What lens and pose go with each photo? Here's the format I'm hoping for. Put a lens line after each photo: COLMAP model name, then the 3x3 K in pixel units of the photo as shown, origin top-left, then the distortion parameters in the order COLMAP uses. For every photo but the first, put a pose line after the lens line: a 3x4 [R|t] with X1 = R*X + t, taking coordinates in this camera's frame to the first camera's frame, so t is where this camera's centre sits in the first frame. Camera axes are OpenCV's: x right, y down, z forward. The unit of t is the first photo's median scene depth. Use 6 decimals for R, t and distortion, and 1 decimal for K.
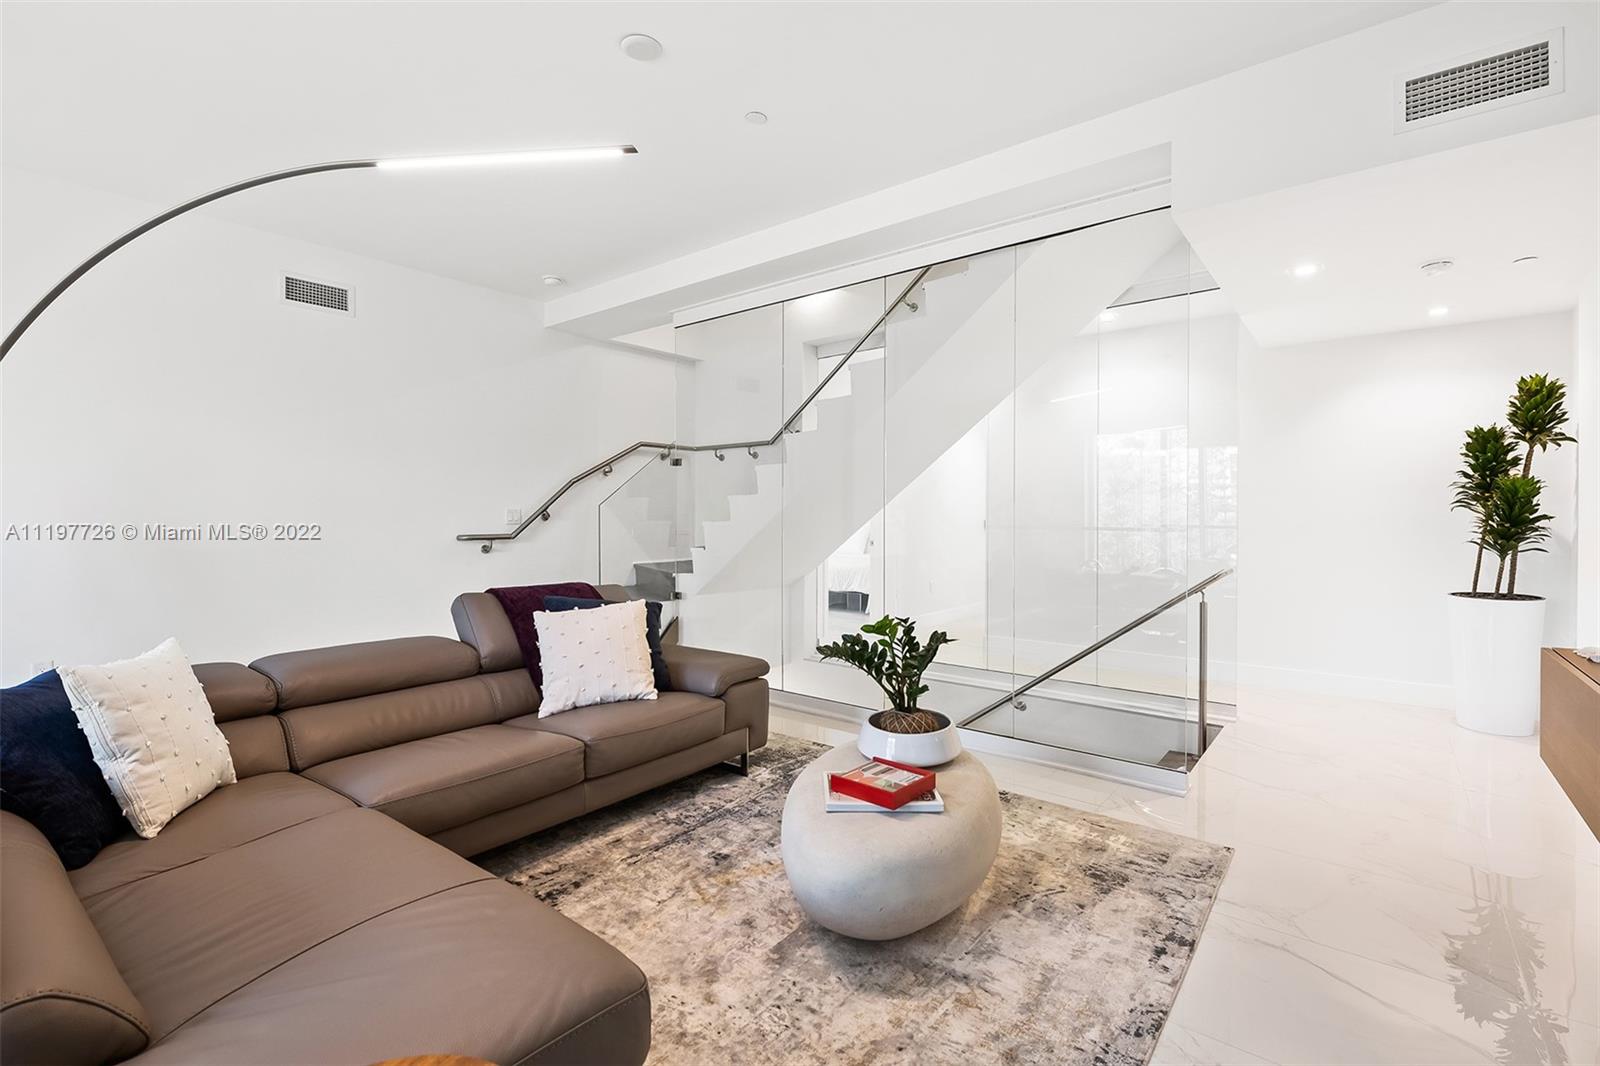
lens RADIAL K [[719.8, 0, 800.0], [0, 719.8, 533.0], [0, 0, 1]] dist [0.000775, -0.000014]
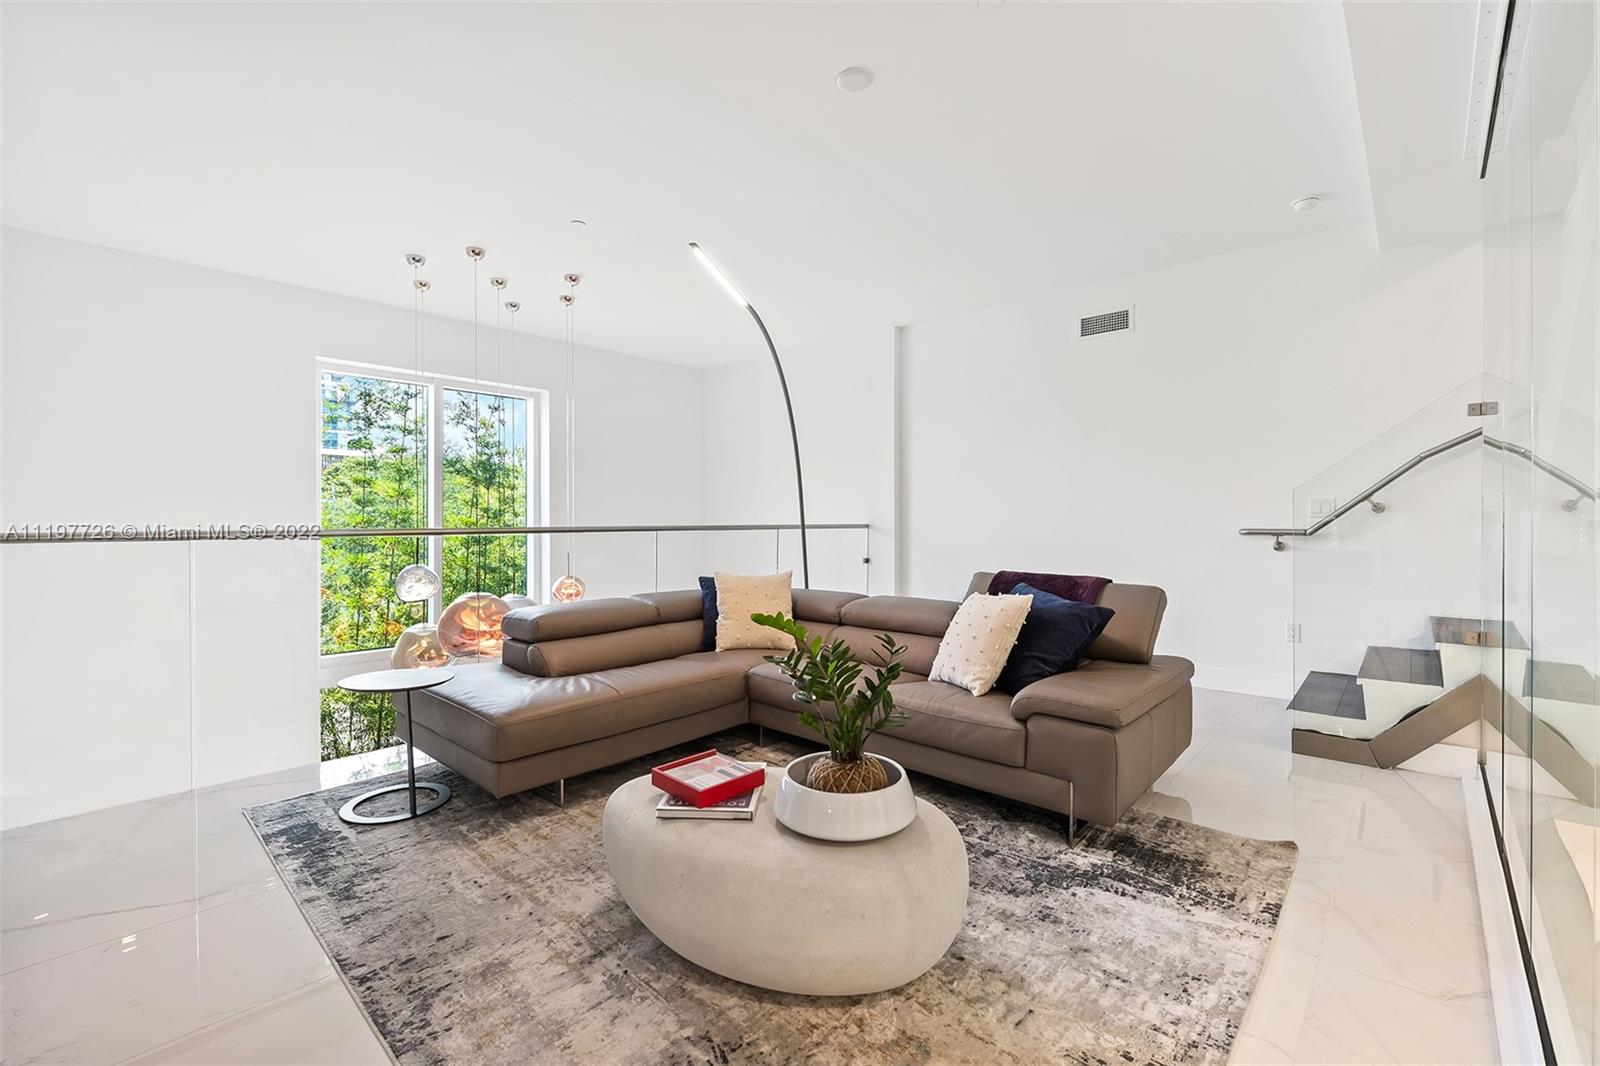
lens RADIAL K [[676.6, 0, 800.0], [0, 676.6, 533.0], [0, 0, 1]] dist [0.000827, 0.000062]
pose [[-0.066677, 0.018787, -0.997598, 0.563954], [-0.020052, 0.999596, 0.020165, 0.003042], [0.997573, 0.021348, -0.066273, 0.671428]]
